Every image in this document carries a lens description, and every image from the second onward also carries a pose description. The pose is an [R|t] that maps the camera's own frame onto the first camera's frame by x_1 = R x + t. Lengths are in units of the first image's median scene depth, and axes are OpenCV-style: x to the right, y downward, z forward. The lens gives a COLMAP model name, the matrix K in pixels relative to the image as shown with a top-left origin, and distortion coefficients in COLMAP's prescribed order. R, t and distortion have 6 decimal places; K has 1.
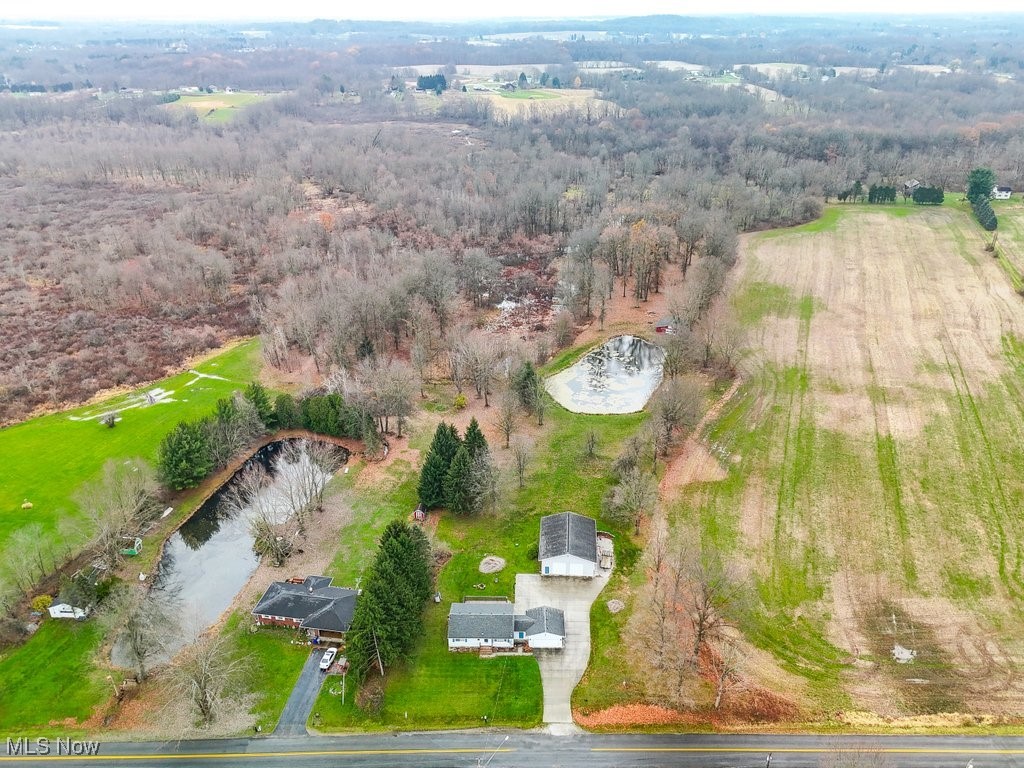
lens RADIAL K [[760.4, 0, 512.0], [0, 760.4, 384.0], [0, 0, 1]] dist [0.070679, -0.064834]
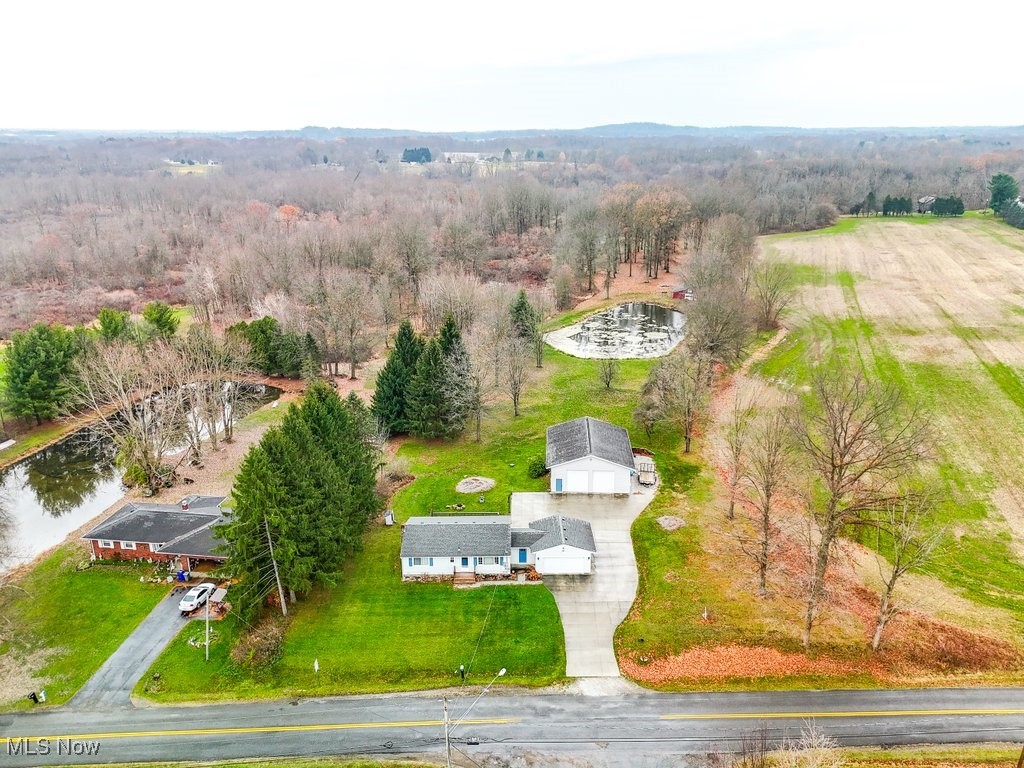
lens RADIAL K [[760.4, 0, 512.0], [0, 760.4, 384.0], [0, 0, 1]] dist [0.070679, -0.064834]
pose [[0.999791, -0.010915, 0.017304, -0.005539], [0.013118, 0.991060, -0.132772, 0.277142], [-0.015700, 0.132971, 0.990996, 0.389299]]
